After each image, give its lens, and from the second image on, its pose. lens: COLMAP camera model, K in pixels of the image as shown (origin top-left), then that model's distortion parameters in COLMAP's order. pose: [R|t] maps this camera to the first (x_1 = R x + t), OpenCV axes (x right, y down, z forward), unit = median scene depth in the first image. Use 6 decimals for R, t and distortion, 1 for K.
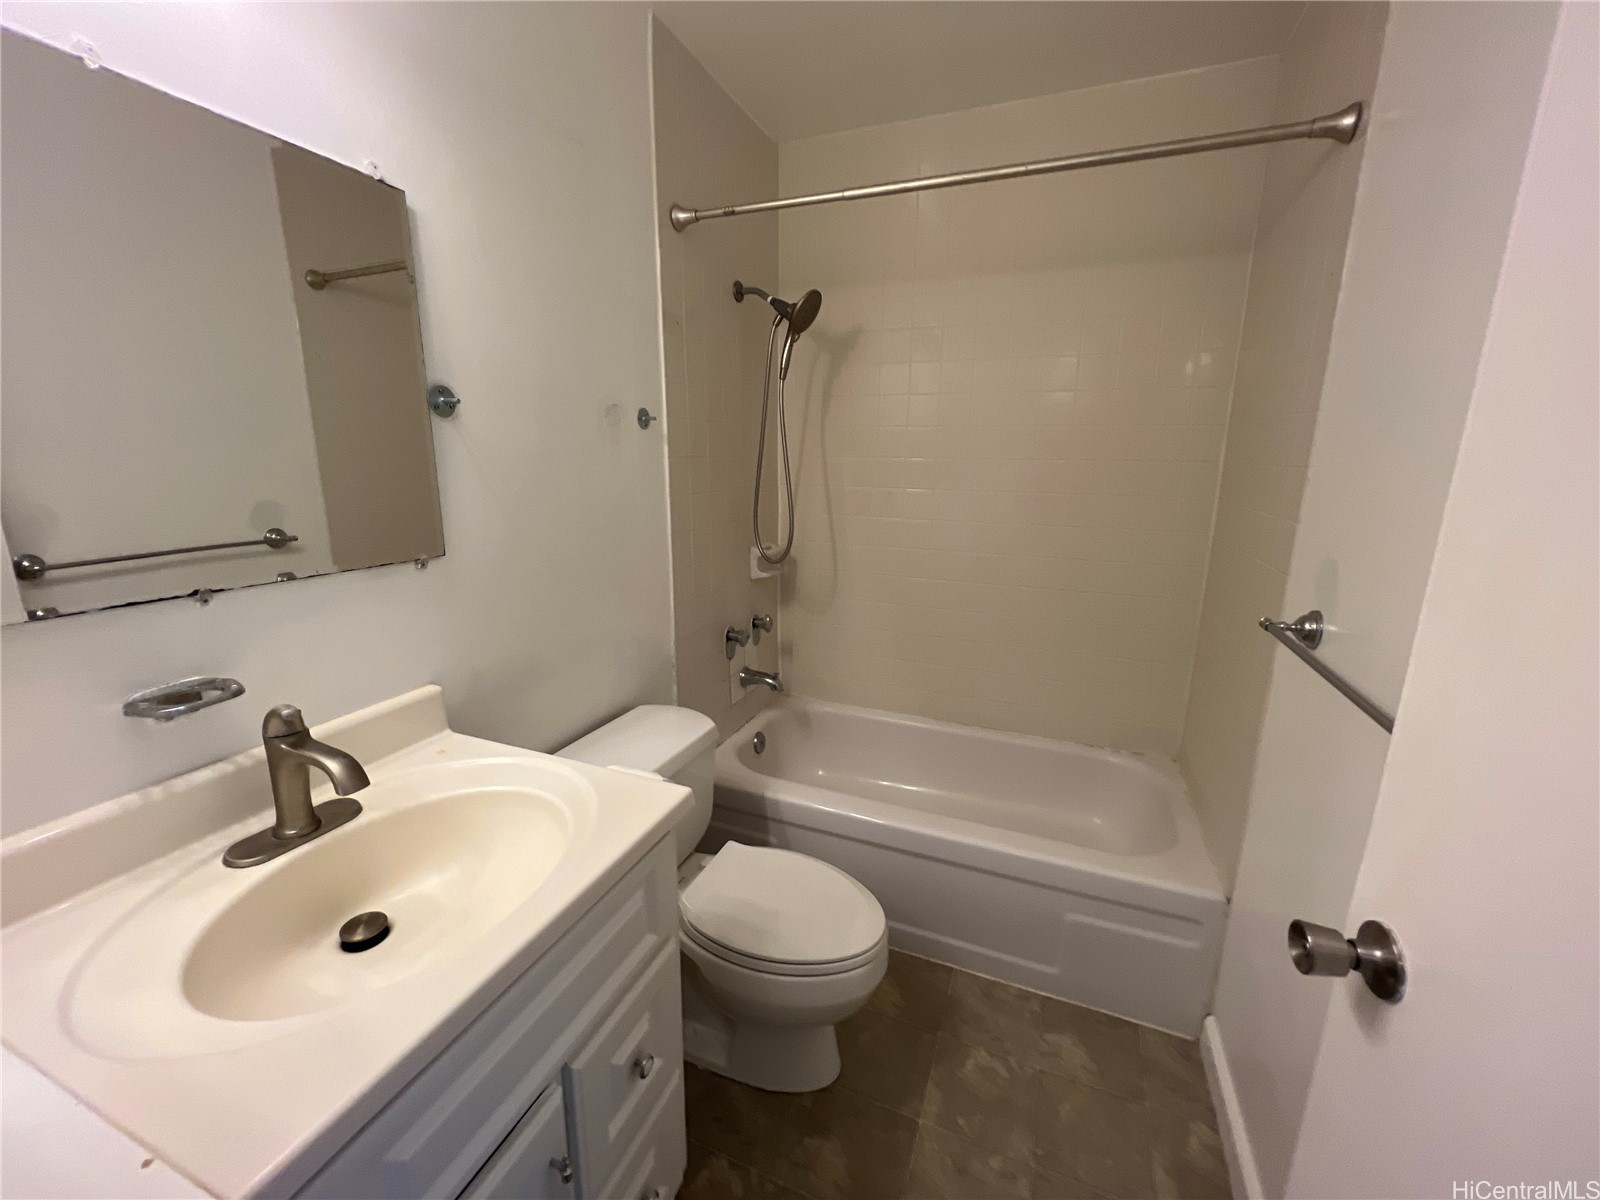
lens RADIAL K [[640.0, 0, 802.7], [0, 640.0, 596.6], [0, 0, 1]] dist [-0.001006, 0.000047]
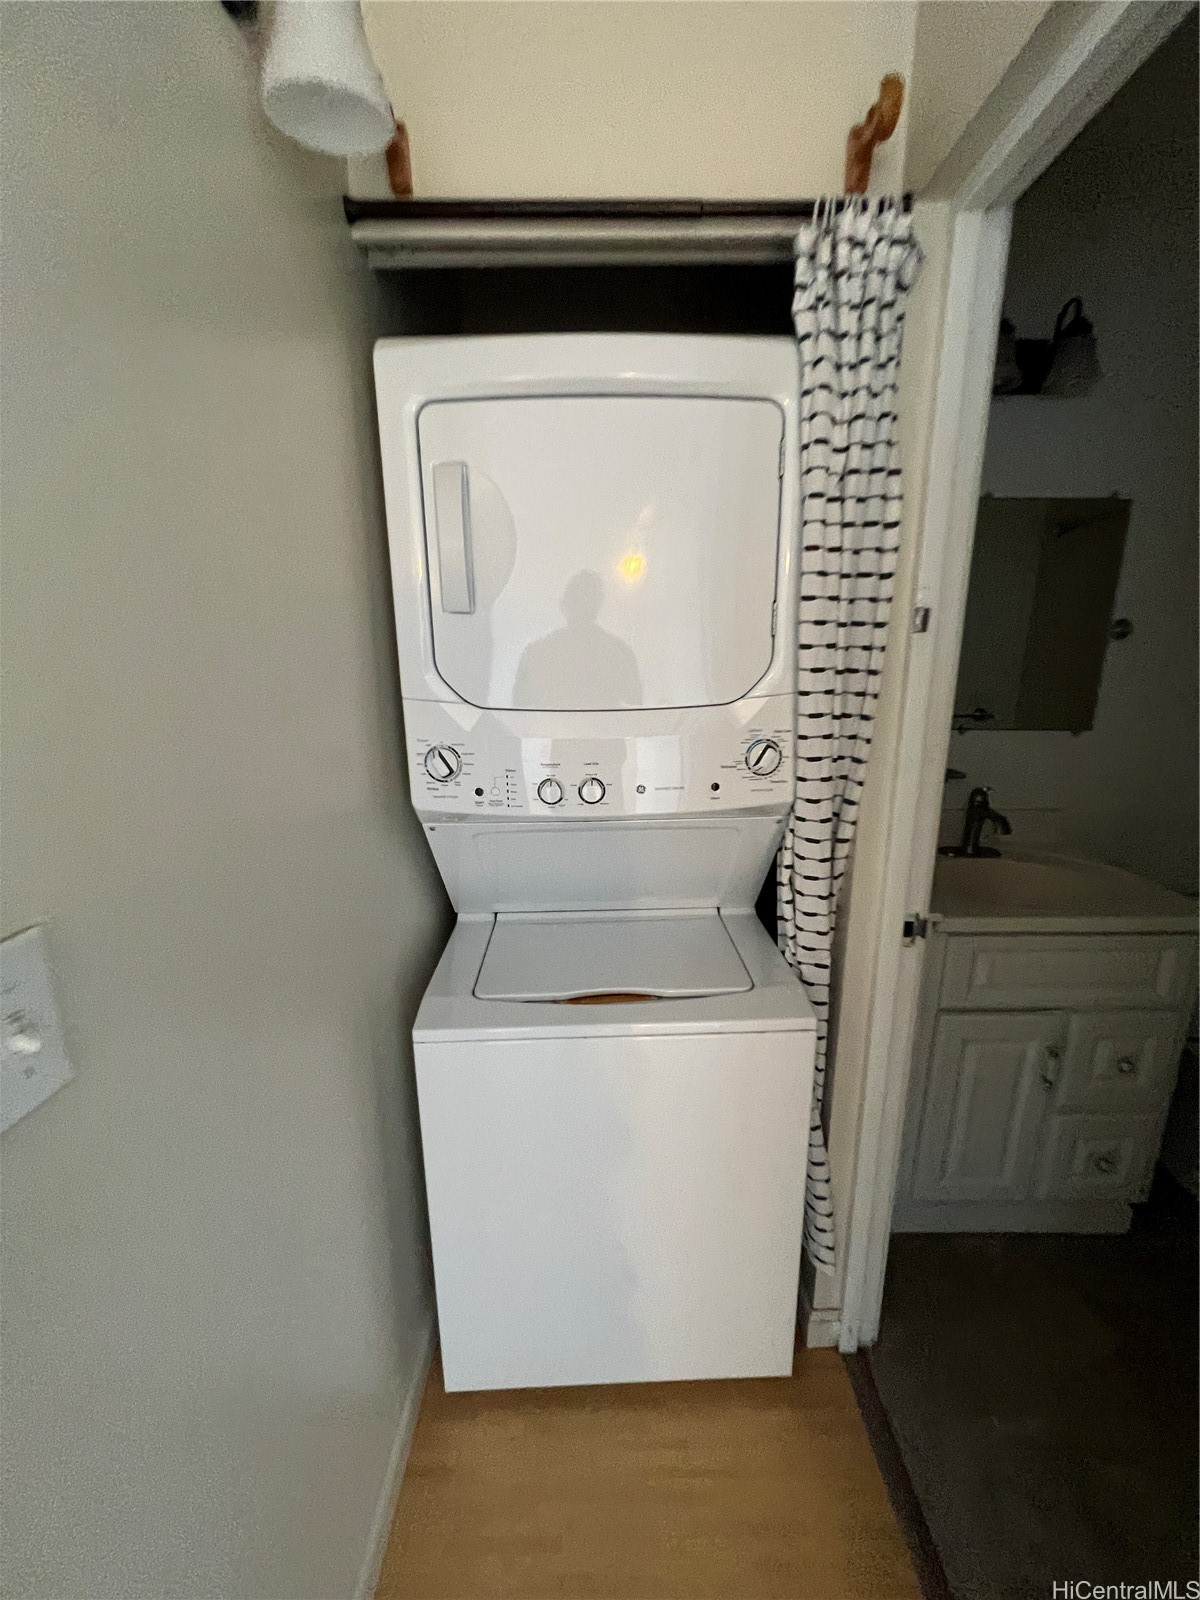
lens RADIAL K [[640.9, 0, 601.8], [0, 640.9, 808.7], [0, 0, 1]] dist [-0.001028, 0.000204]
pose [[0.394792, 0.203799, -0.895882, 0.488540], [-0.196765, 0.971219, 0.134228, 0.183418], [0.897454, 0.123286, 0.423530, -0.842532]]
